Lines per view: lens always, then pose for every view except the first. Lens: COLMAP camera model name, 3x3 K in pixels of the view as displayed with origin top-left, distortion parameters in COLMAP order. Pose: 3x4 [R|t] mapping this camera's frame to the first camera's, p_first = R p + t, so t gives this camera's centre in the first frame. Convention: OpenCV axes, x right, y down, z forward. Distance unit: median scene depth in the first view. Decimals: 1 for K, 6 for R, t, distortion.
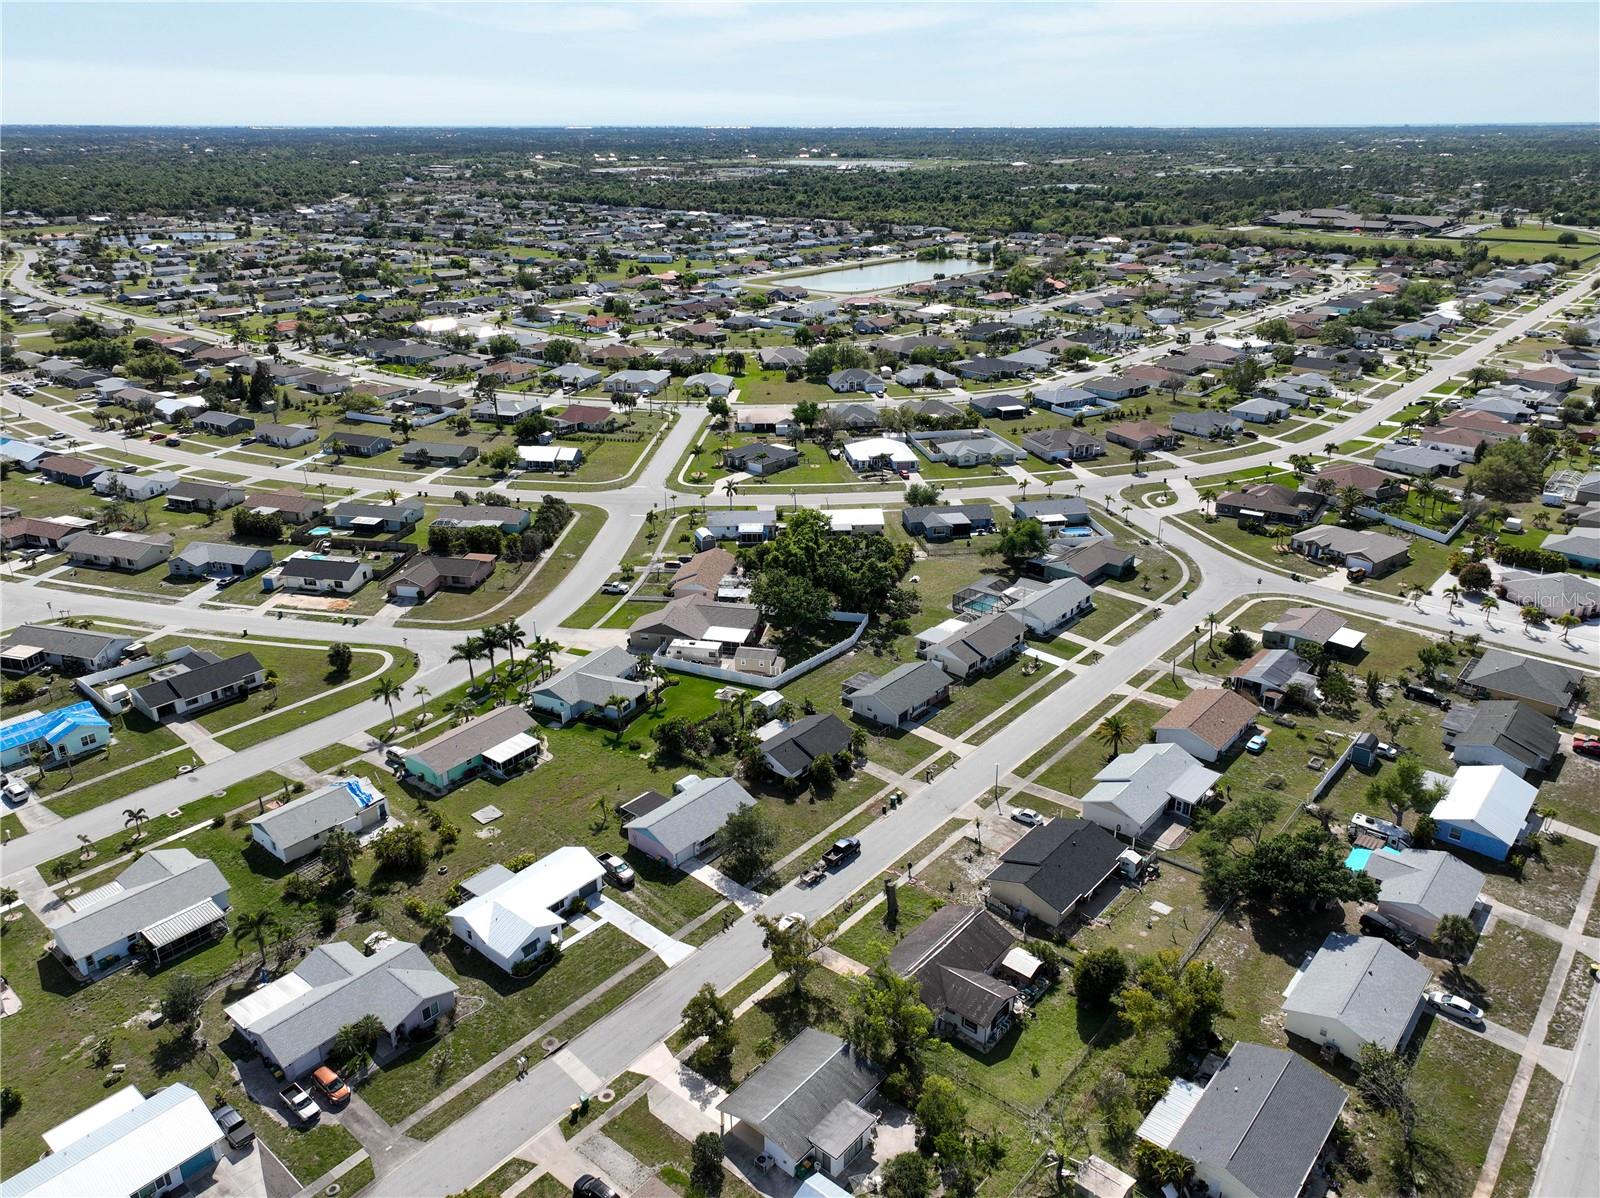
lens RADIAL K [[1157.5, 0, 807.1], [0, 1157.5, 597.3], [0, 0, 1]] dist [0.001732, 0.010380]
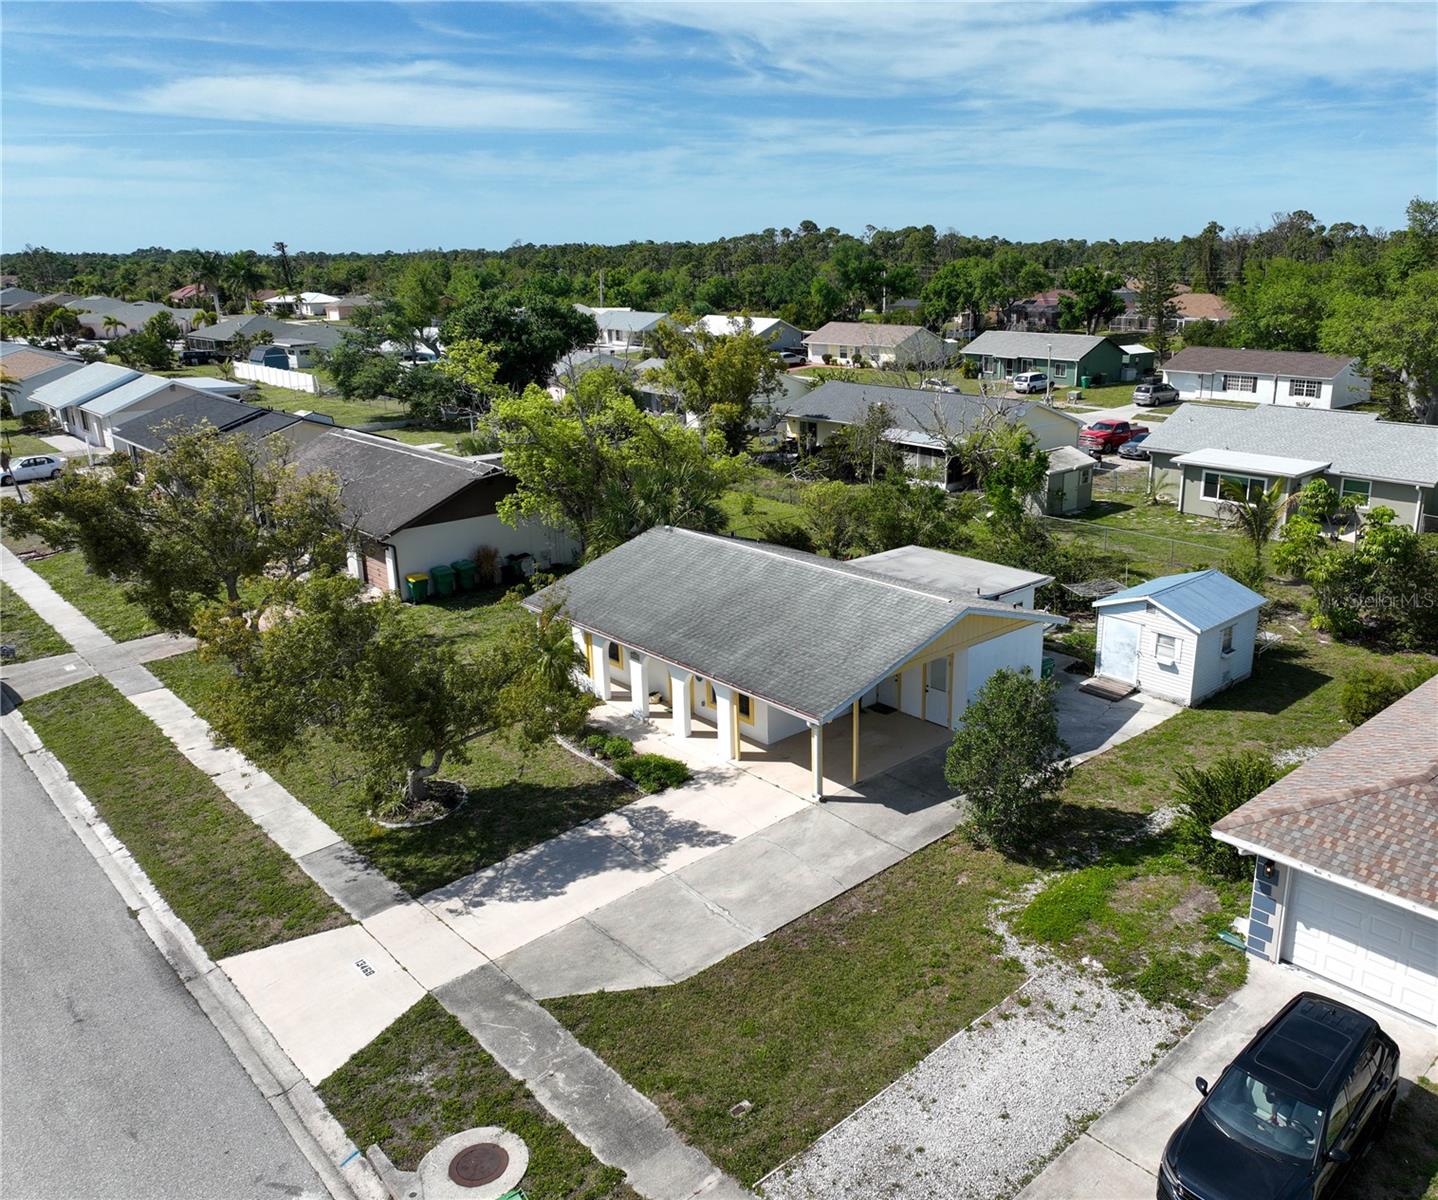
lens RADIAL K [[1146.5, 0, 801.7], [0, 1146.5, 600.3], [0, 0, 1]] dist [0.003284, -0.007082]
pose [[0.114545, -0.285785, 0.951423, -0.229766], [0.383870, 0.896069, 0.222943, 0.271486], [-0.916255, 0.339686, 0.212344, 0.708998]]
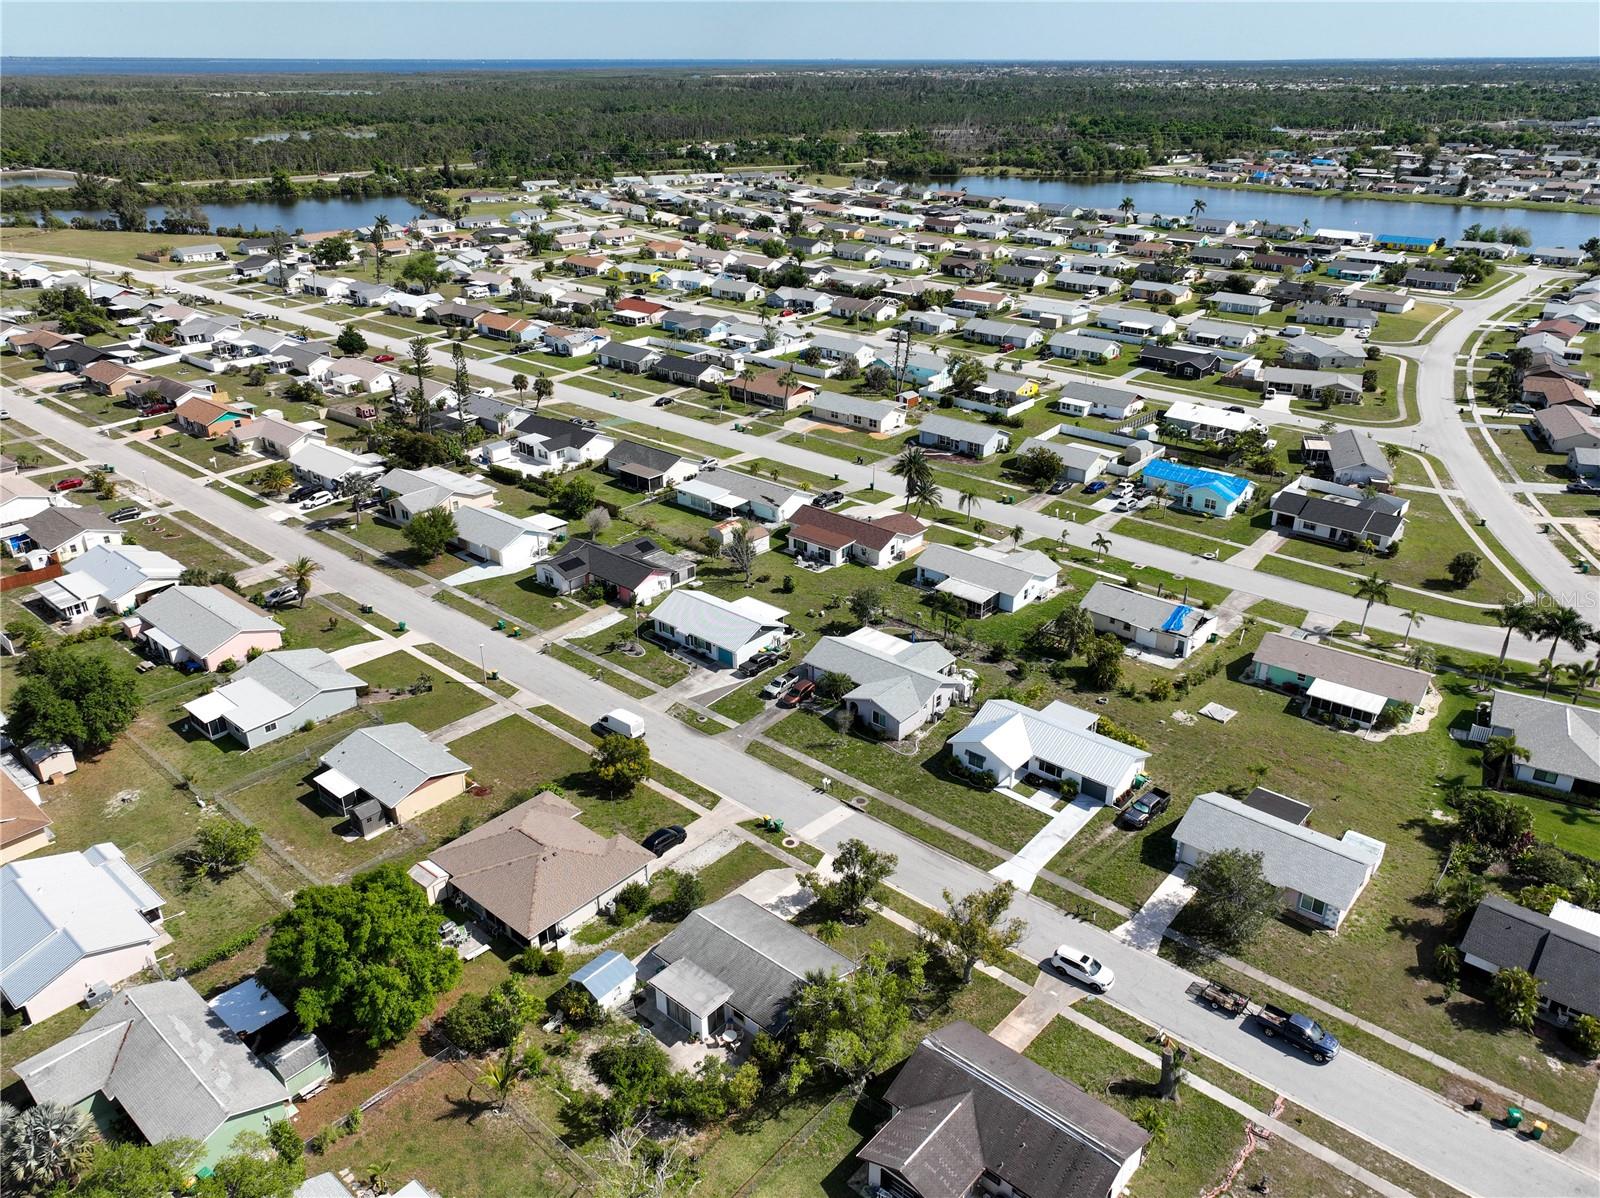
lens RADIAL K [[1157.5, 0, 807.1], [0, 1157.5, 597.3], [0, 0, 1]] dist [0.001732, 0.010380]
pose [[-0.016765, 0.423537, -0.905724, 0.496596], [-0.380992, 0.834804, 0.397425, -0.111435], [0.924426, 0.351736, 0.147369, 0.624329]]
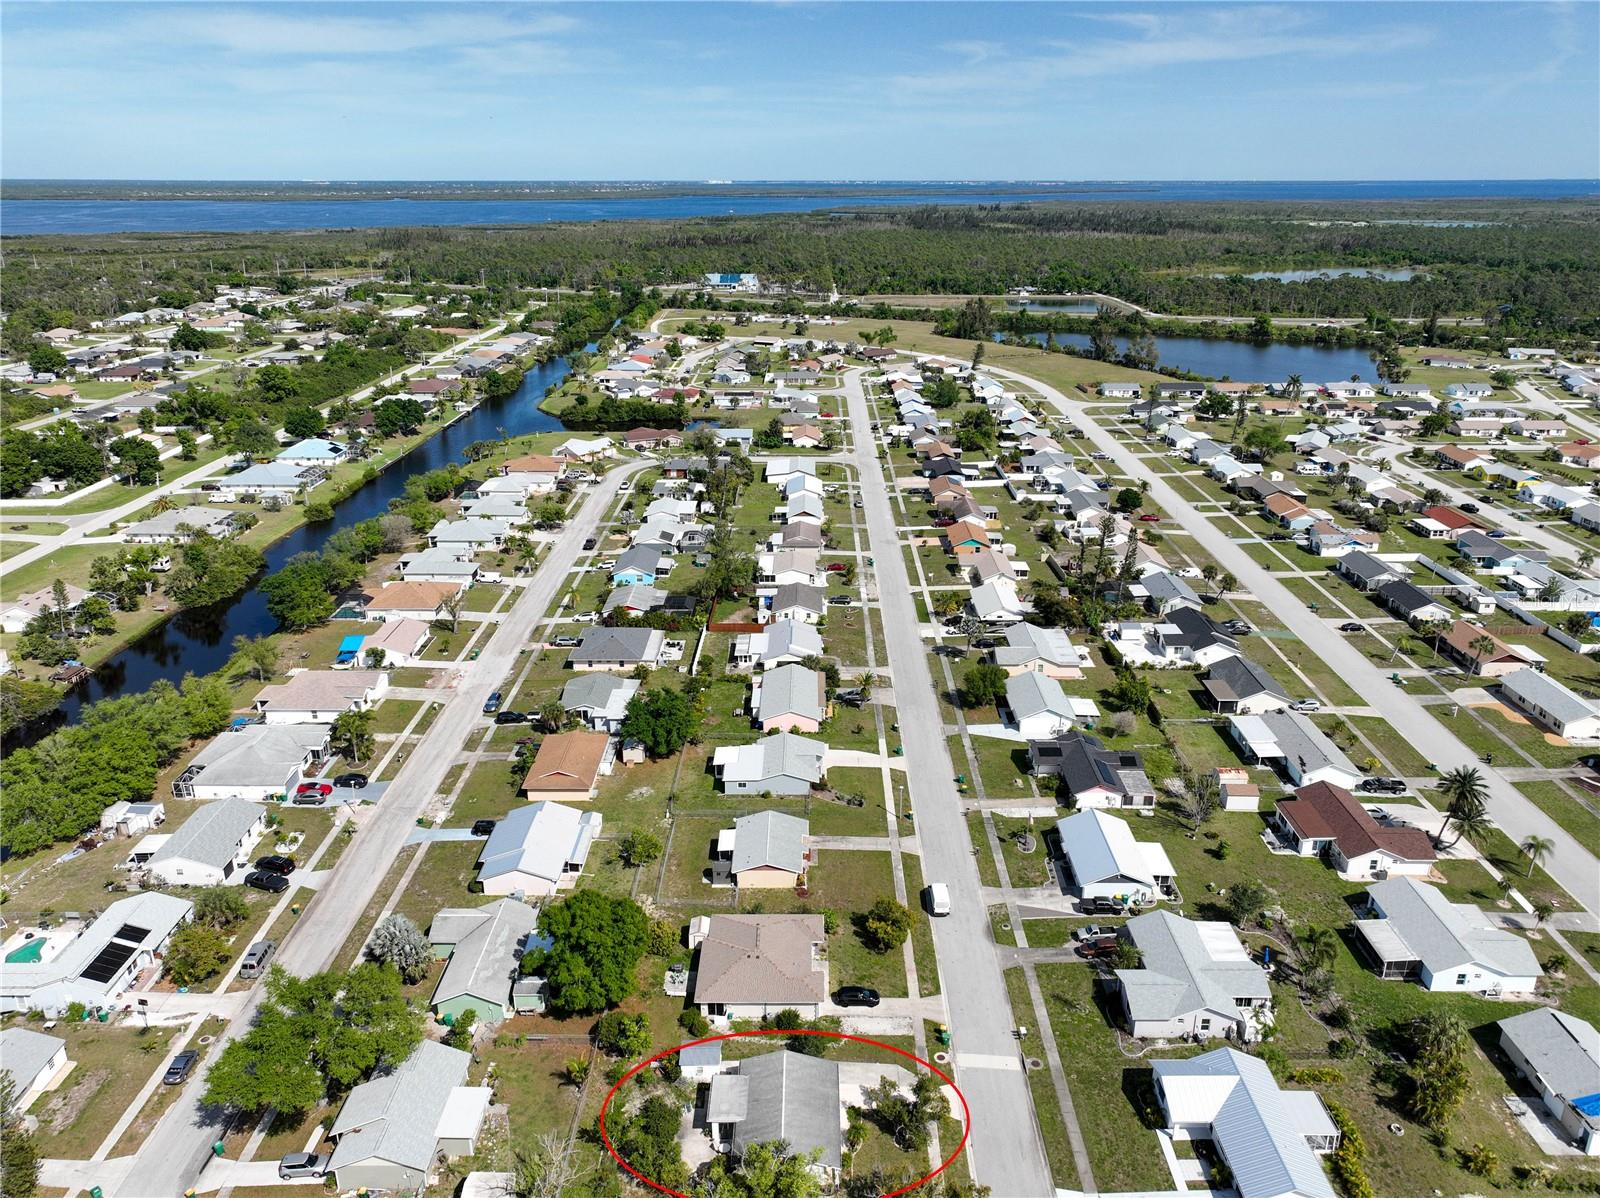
lens RADIAL K [[1157.5, 0, 807.1], [0, 1157.5, 597.3], [0, 0, 1]] dist [0.001732, 0.010380]
pose [[-0.767458, 0.217535, -0.603064, 0.380829], [-0.245440, 0.769310, 0.589849, -0.401827], [0.592256, 0.600701, -0.537021, 0.981872]]
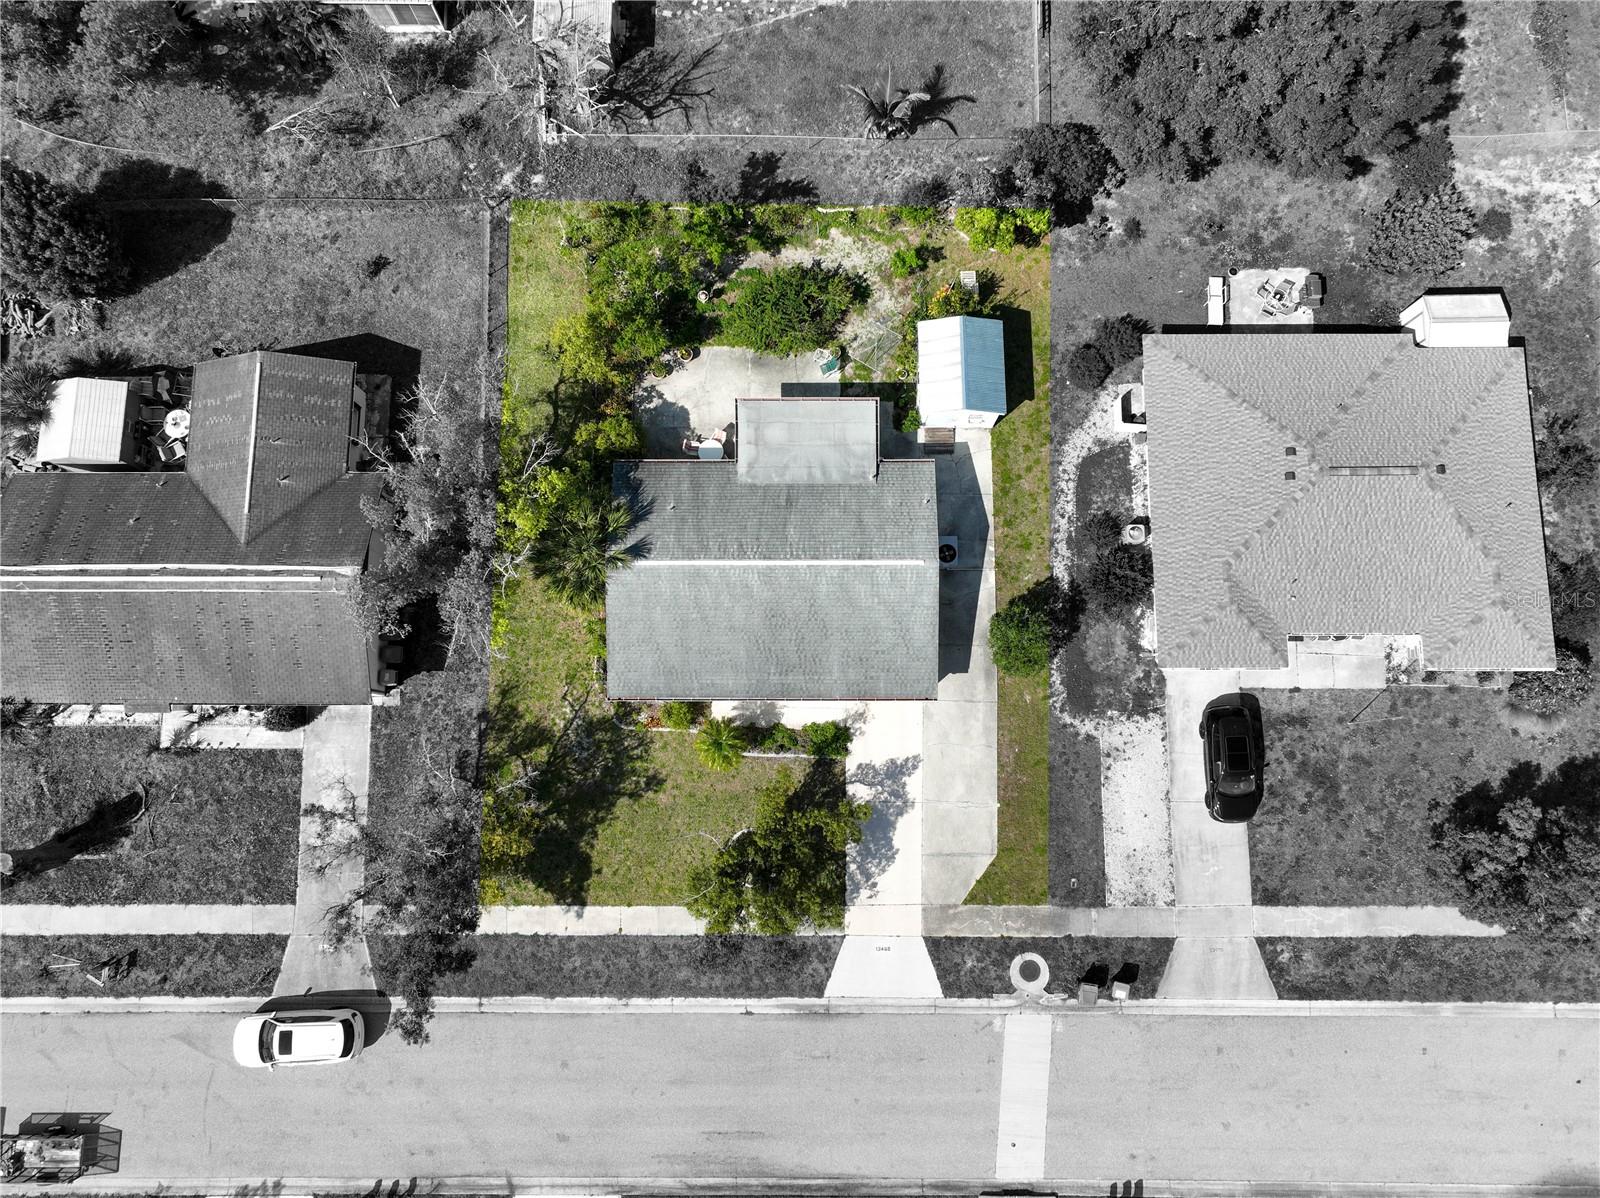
lens RADIAL K [[1157.5, 0, 807.1], [0, 1157.5, 597.3], [0, 0, 1]] dist [0.001732, 0.010380]
pose [[-0.641900, -0.755461, 0.131315, -0.057106], [0.303947, -0.093459, 0.948094, 0.011969], [-0.703975, 0.648494, 0.289611, 0.664294]]
